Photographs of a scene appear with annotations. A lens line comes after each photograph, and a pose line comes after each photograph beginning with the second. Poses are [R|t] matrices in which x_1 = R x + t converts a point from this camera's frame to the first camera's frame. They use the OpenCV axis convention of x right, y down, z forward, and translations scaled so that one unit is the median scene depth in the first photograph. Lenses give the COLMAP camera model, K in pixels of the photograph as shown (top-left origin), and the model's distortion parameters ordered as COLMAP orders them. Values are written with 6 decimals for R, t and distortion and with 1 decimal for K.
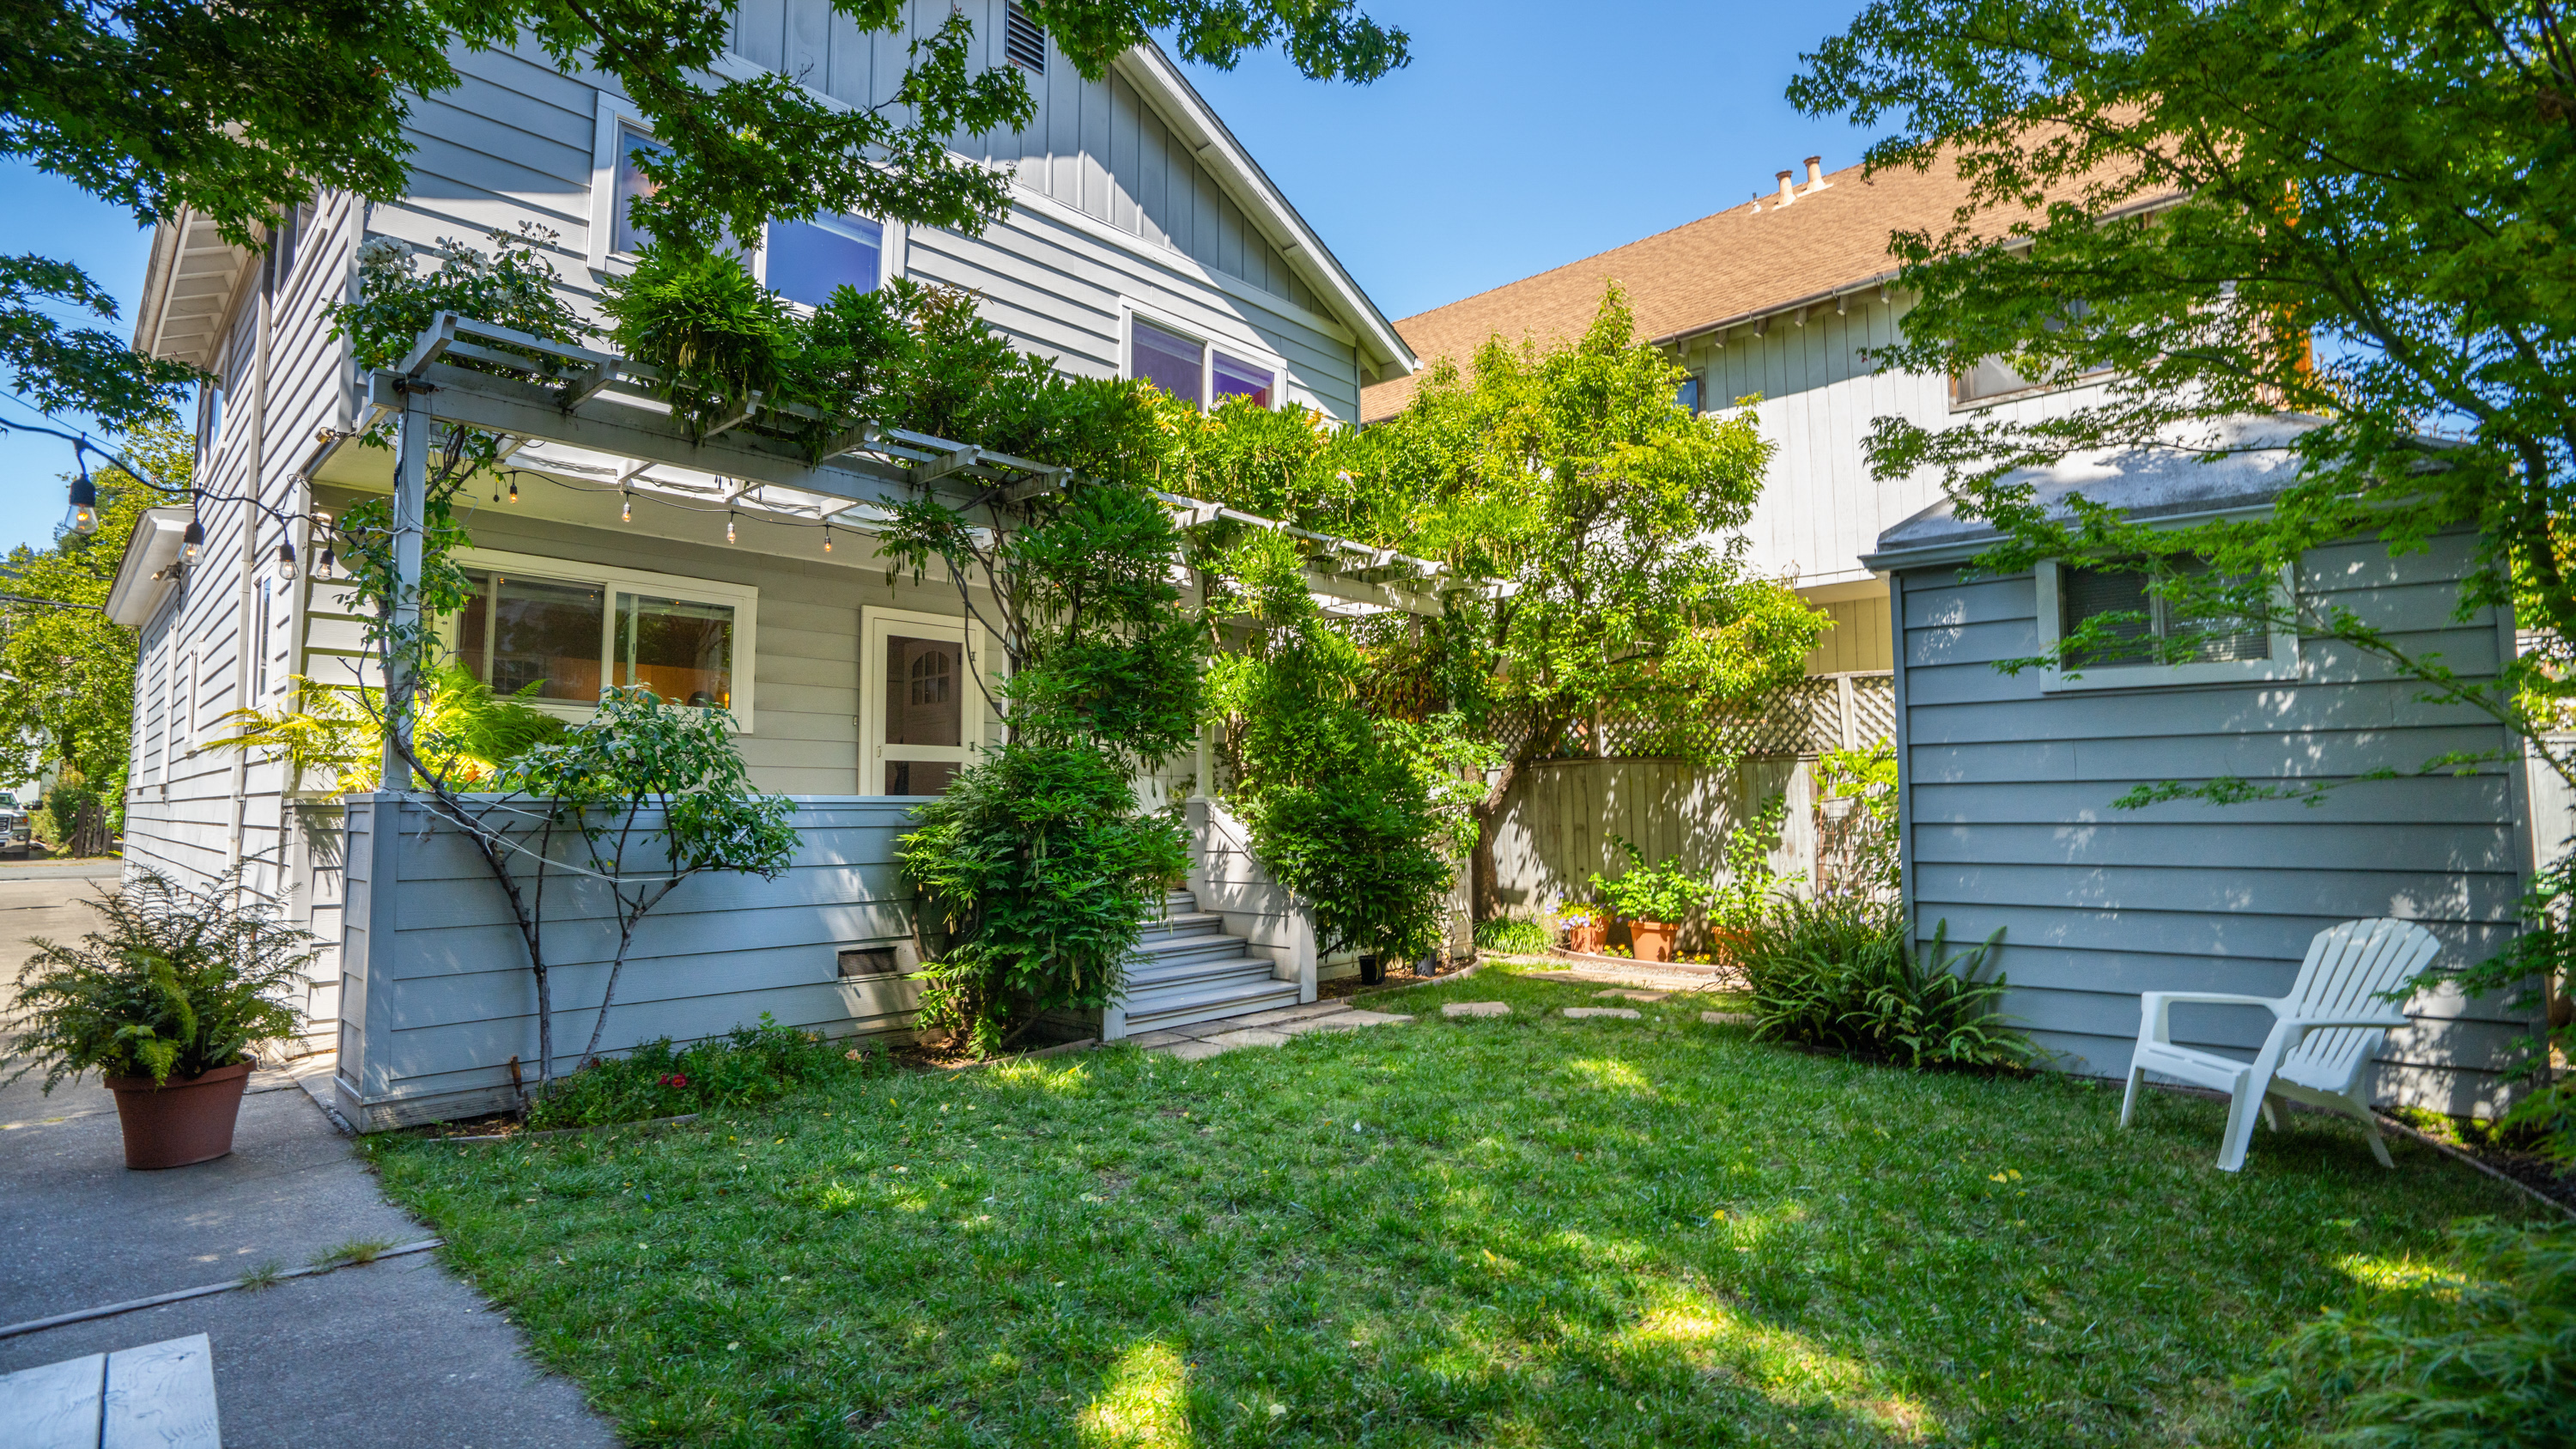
lens RADIAL K [[1207.4, 0, 1287.8], [0, 1207.4, 709.0], [0, 0, 1]] dist [0.003140, 0.000509]
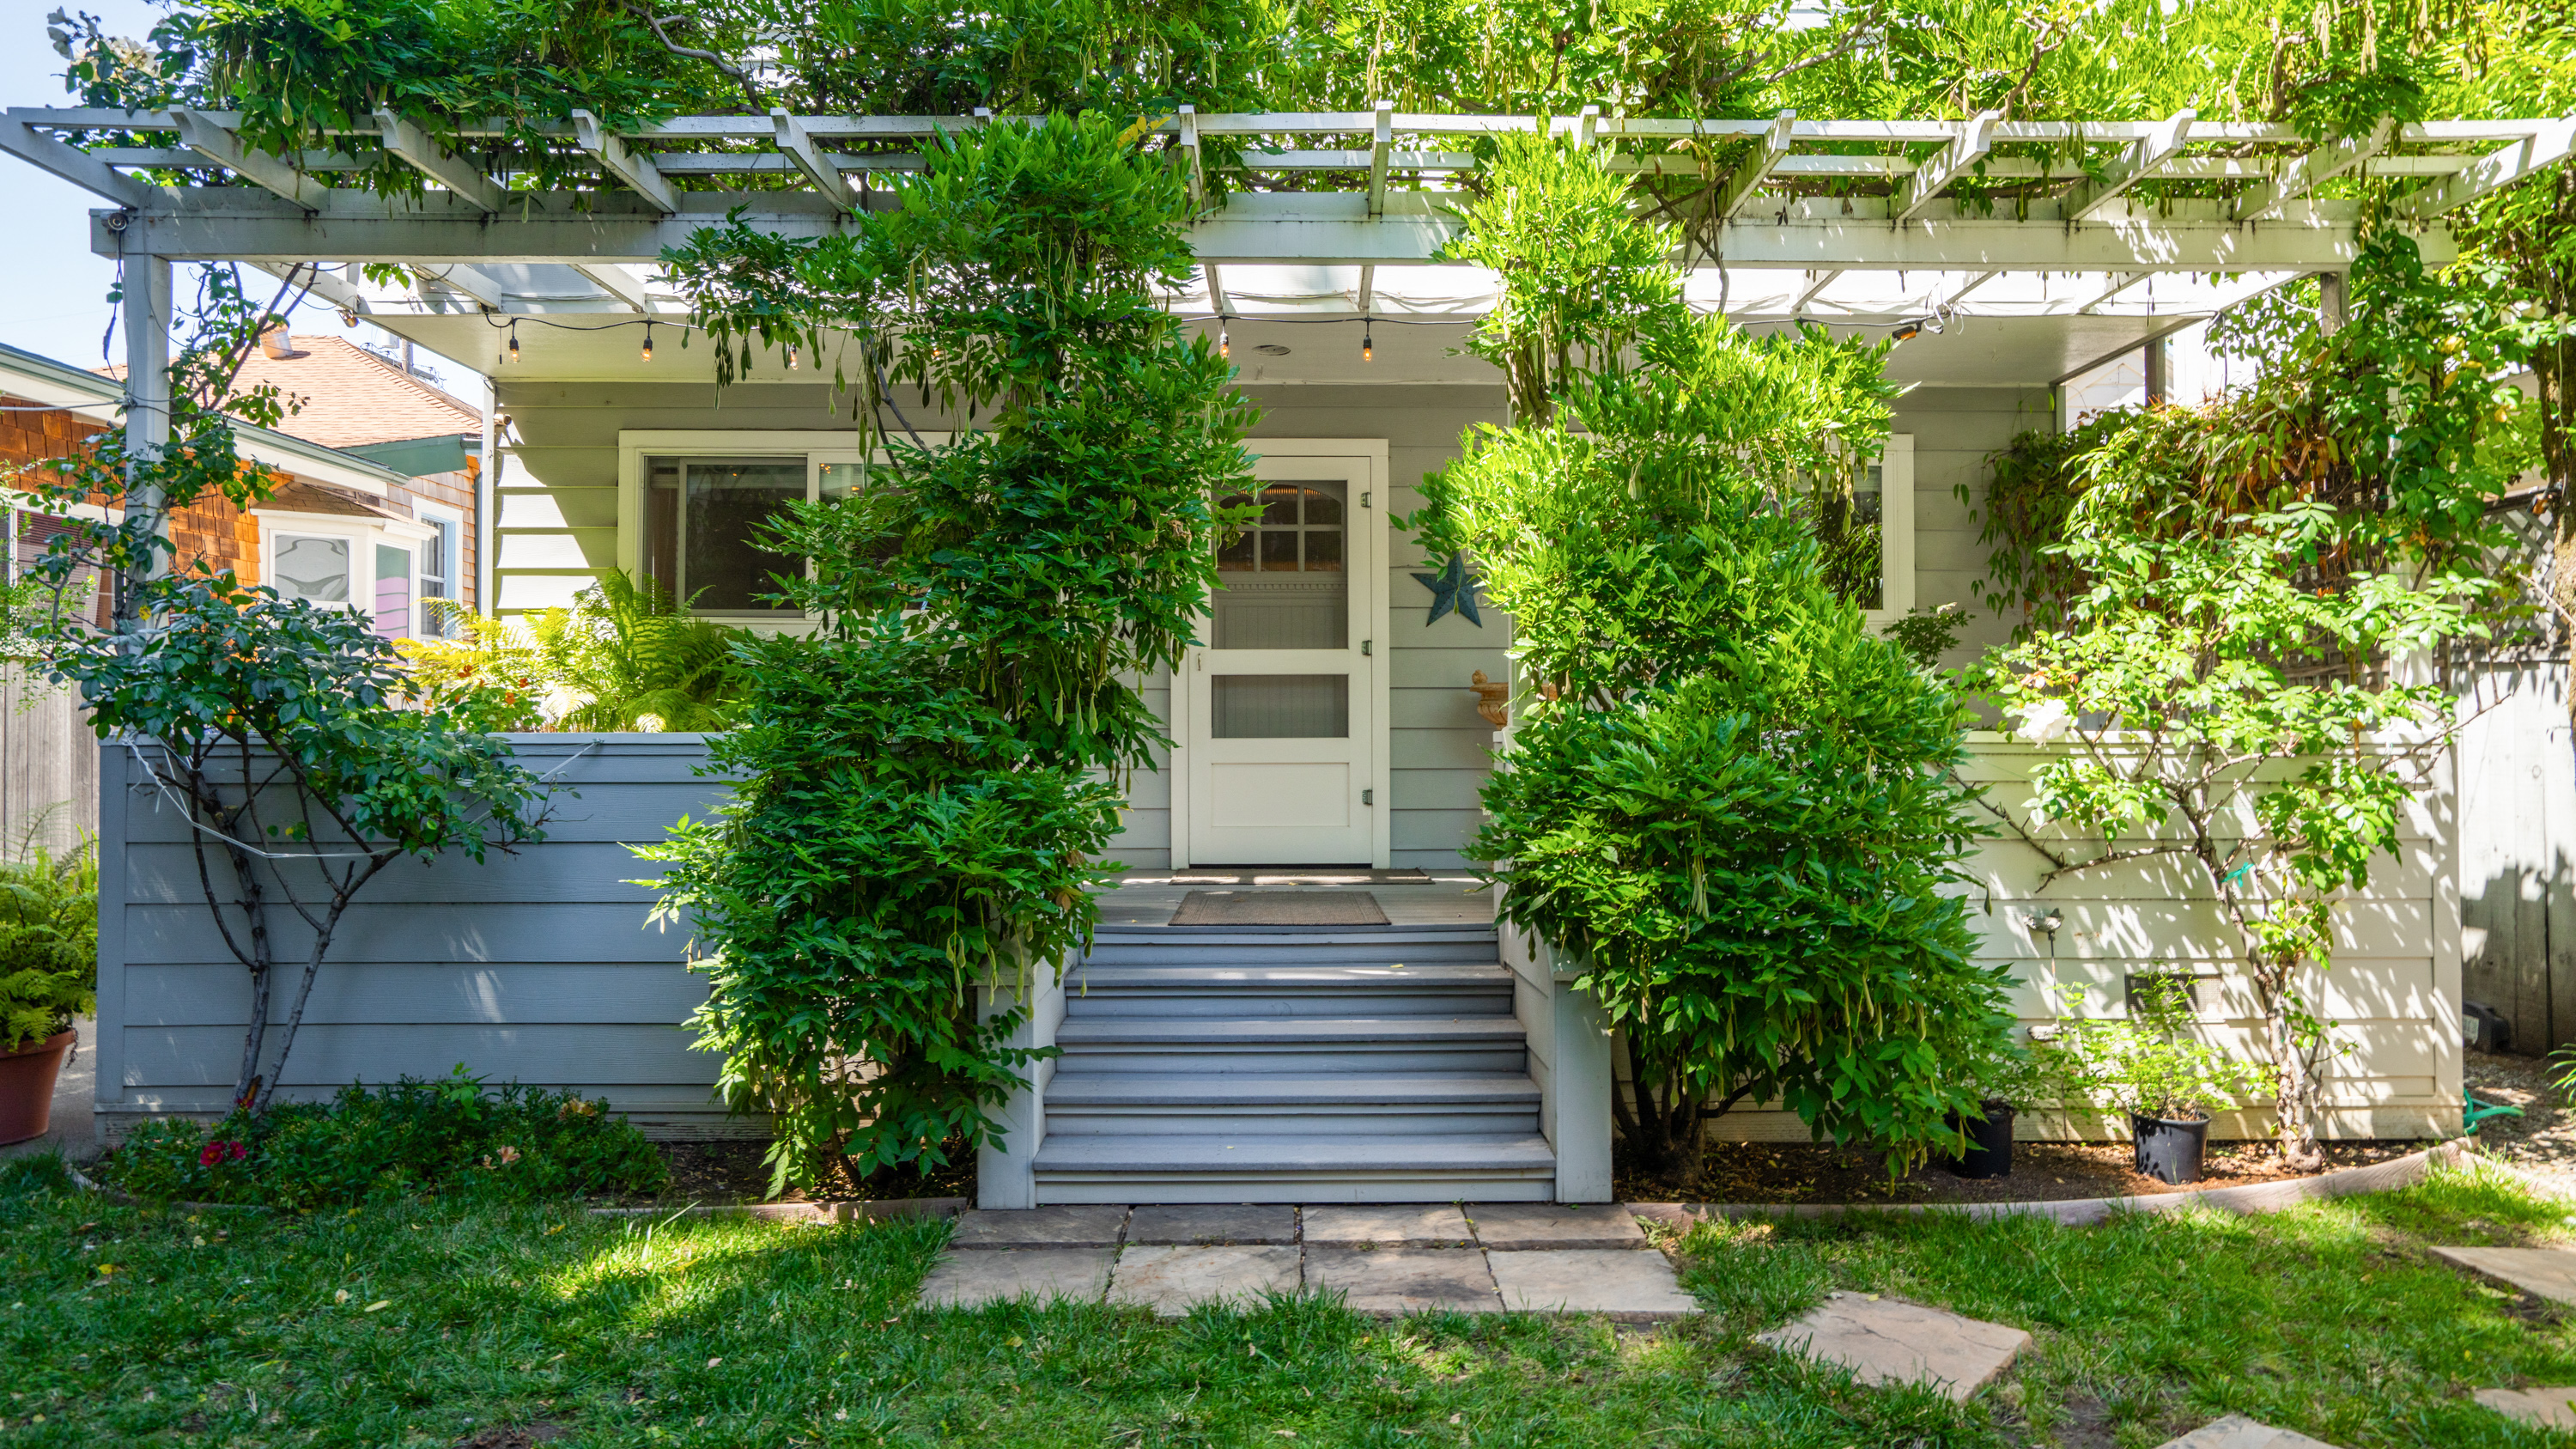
lens RADIAL K [[1692.9, 0, 1287.7], [0, 1692.9, 726.2], [0, 0, 1]] dist [0.000436, 0.000101]
pose [[0.649992, -0.007427, -0.759904, 0.421459], [0.063477, 0.996988, 0.044551, 0.037550], [0.757285, -0.077194, 0.648506, 0.545019]]
